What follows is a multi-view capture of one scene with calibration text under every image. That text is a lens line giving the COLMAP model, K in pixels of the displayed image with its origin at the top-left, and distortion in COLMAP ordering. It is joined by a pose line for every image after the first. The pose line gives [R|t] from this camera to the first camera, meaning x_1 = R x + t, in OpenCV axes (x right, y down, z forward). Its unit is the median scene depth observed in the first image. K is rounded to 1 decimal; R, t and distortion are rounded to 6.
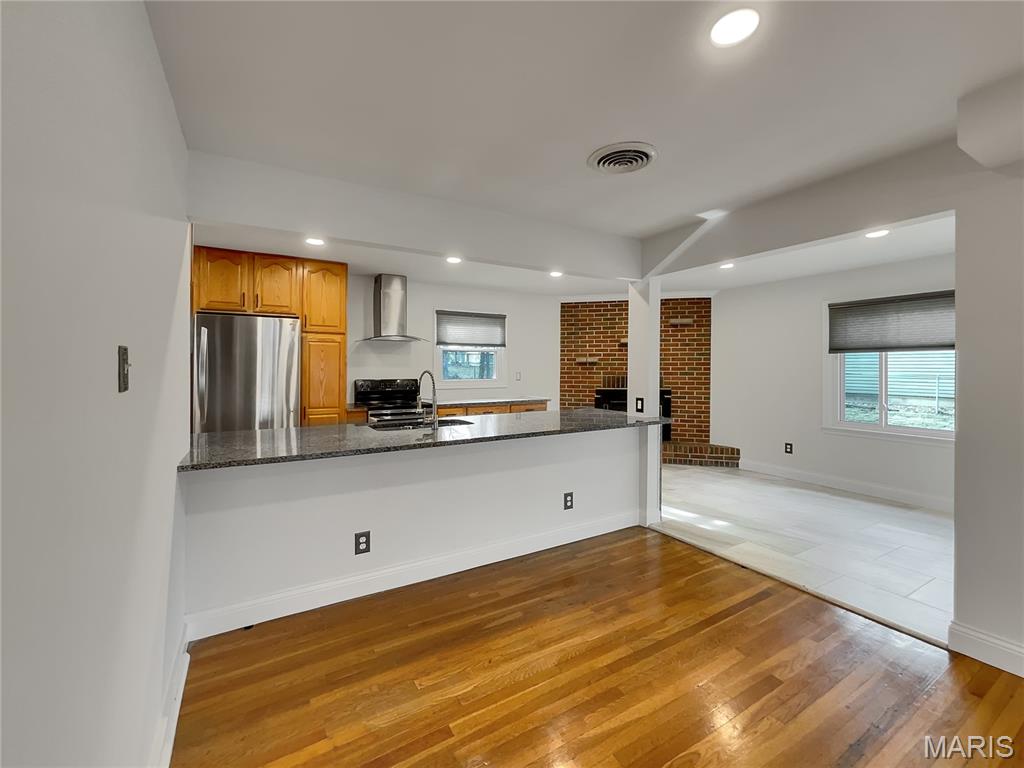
lens RADIAL K [[438.2, 0, 515.1], [0, 438.2, 363.4], [0, 0, 1]] dist [-0.000776, -0.000014]
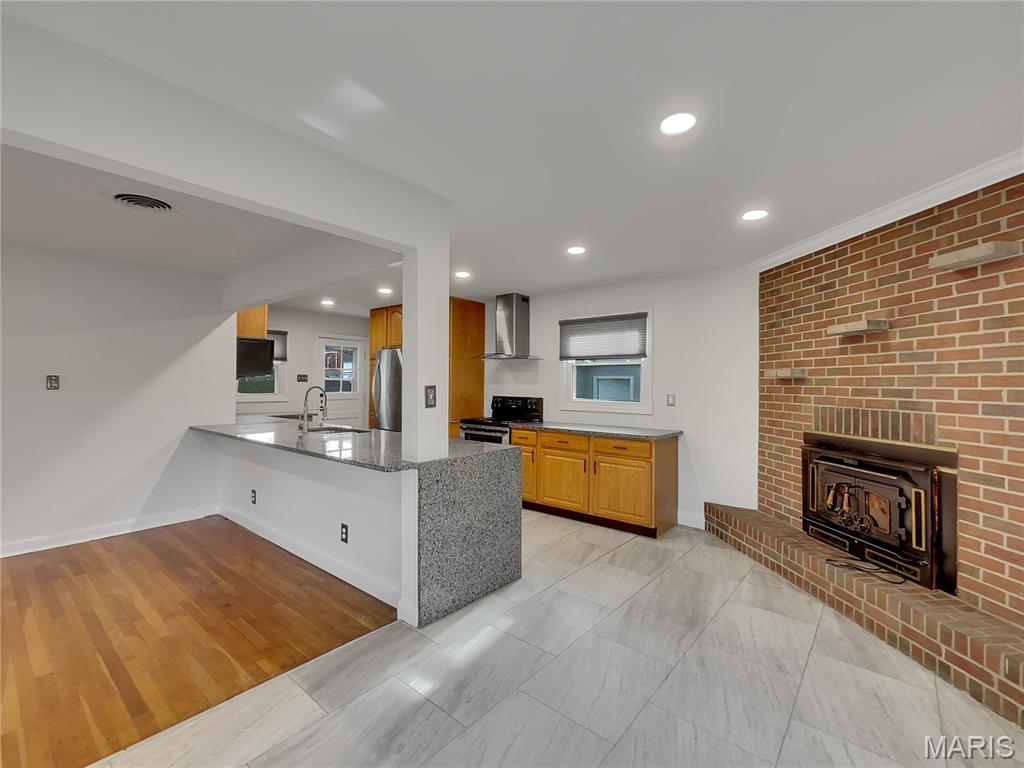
lens RADIAL K [[449.8, 0, 496.8], [0, 449.8, 382.2], [0, 0, 1]] dist [0.000550, 0.000347]
pose [[0.326574, 0.000754, -0.945171, 0.604988], [-0.000184, 1.000000, 0.000734, 0.001993], [0.945172, -0.000066, 0.326574, 0.548854]]
